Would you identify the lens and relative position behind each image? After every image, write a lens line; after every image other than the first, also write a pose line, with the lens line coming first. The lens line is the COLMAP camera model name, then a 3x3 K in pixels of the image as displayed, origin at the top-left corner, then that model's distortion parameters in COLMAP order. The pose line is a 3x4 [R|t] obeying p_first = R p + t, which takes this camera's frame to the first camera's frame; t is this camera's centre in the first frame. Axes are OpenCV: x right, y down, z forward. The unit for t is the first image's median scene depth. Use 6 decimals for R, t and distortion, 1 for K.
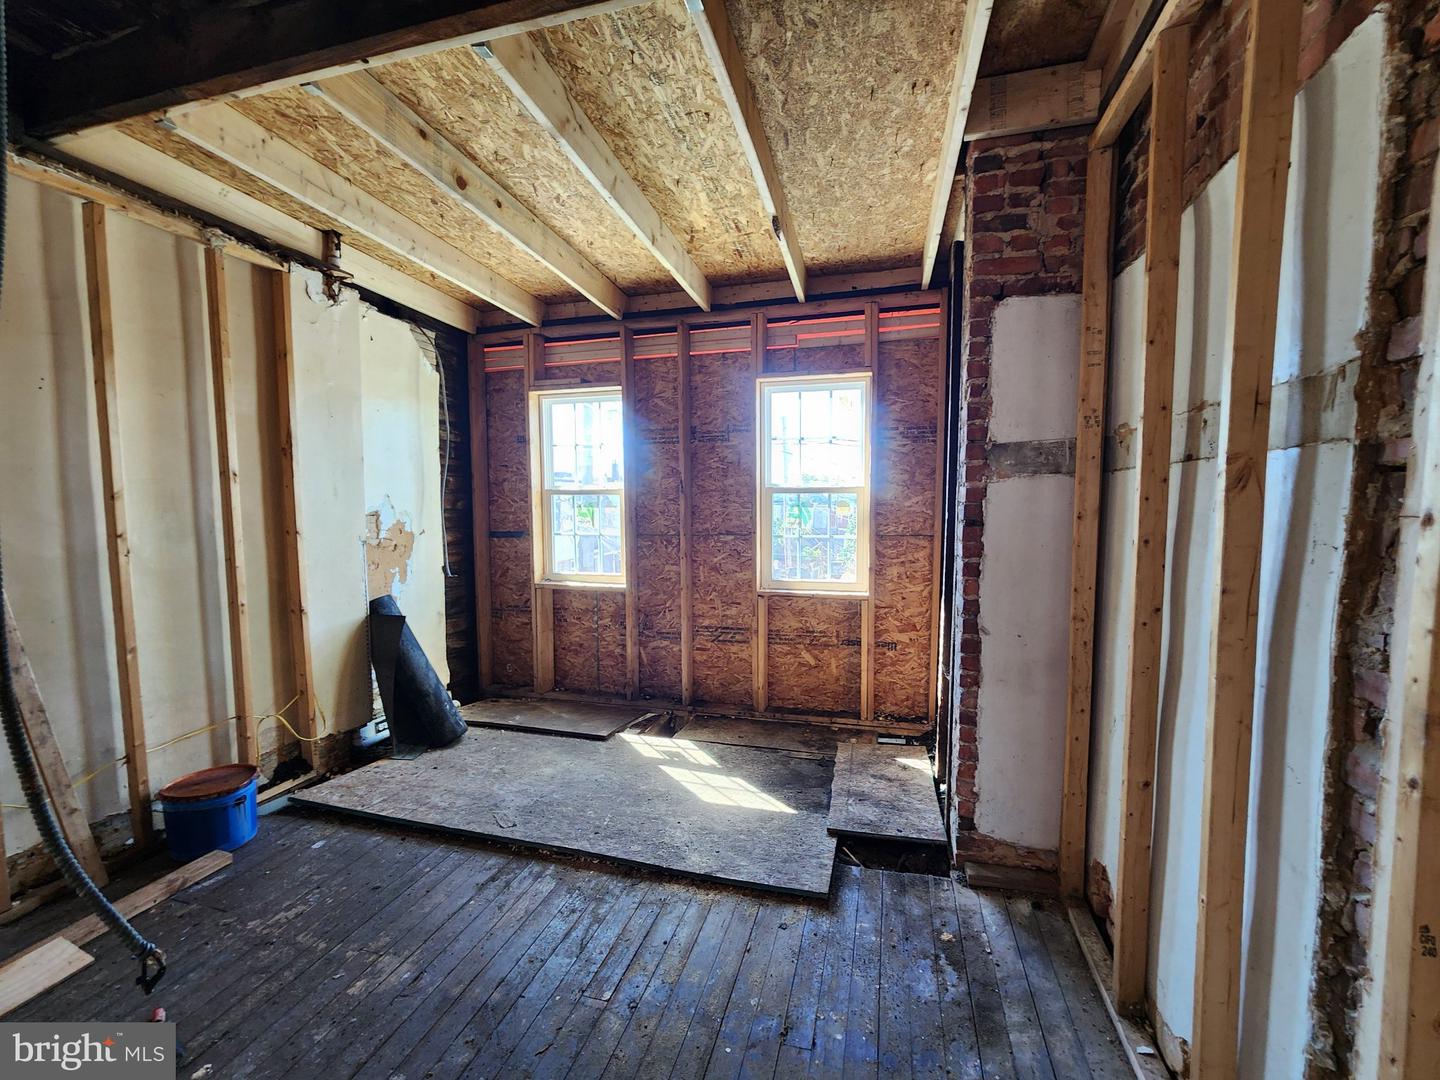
lens RADIAL K [[617.8, 0, 718.1], [0, 617.8, 553.0], [0, 0, 1]] dist [-0.003227, -0.000197]
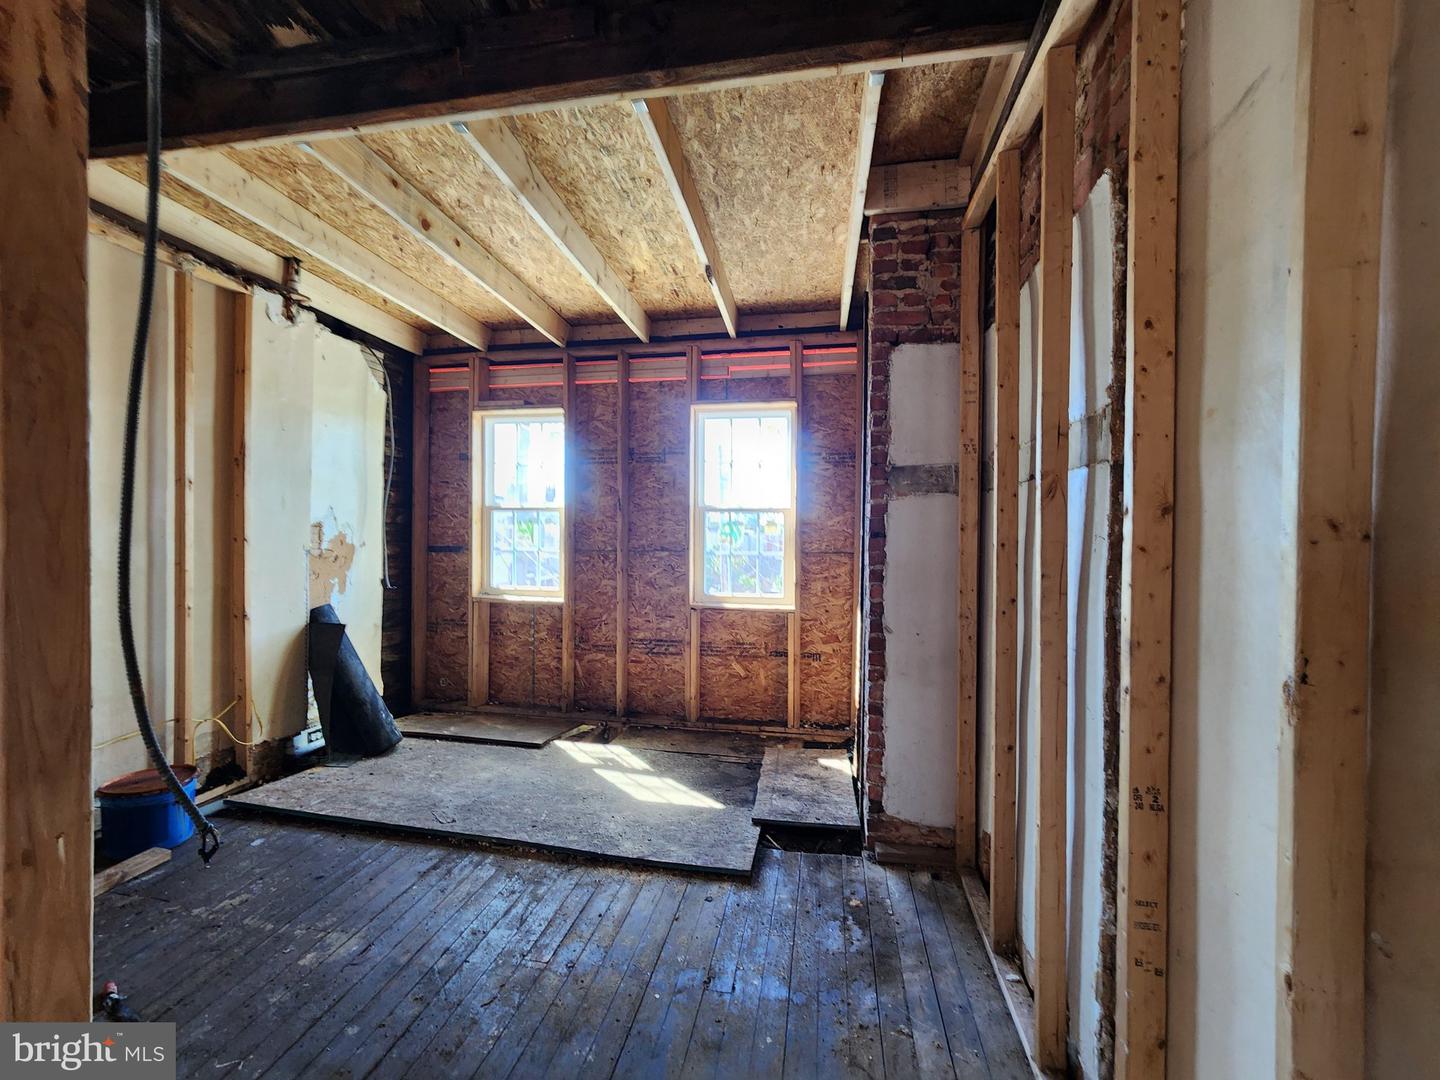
lens RADIAL K [[624.2, 0, 698.1], [0, 624.2, 534.2], [0, 0, 1]] dist [-0.000512, 0.000103]
pose [[0.997397, 0.012798, 0.070961, -0.000256], [-0.007786, 0.997485, -0.070454, 0.027569], [-0.071684, 0.069718, 0.994988, -0.102834]]
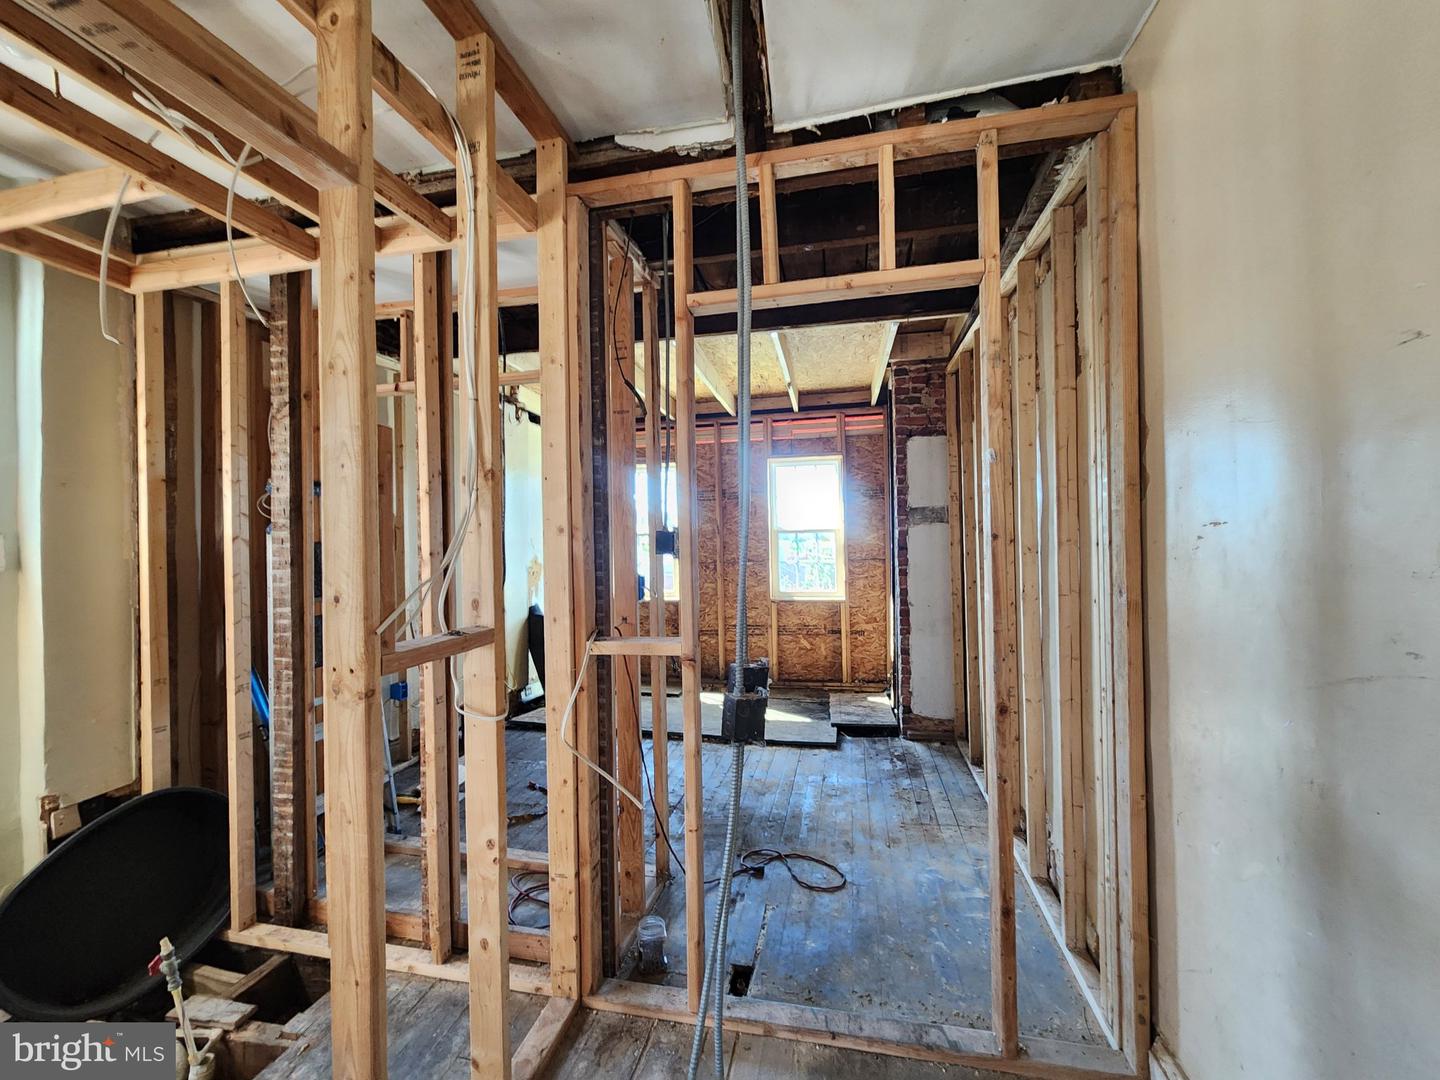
lens RADIAL K [[577.7, 0, 720.0], [0, 577.7, 540.0], [0, 0, 1]] dist [-0.000730, -0.000137]
pose [[0.998679, -0.016406, 0.048698, -0.197468], [0.020293, 0.996554, -0.080425, 0.047924], [-0.047210, 0.081307, 0.995570, -0.624642]]
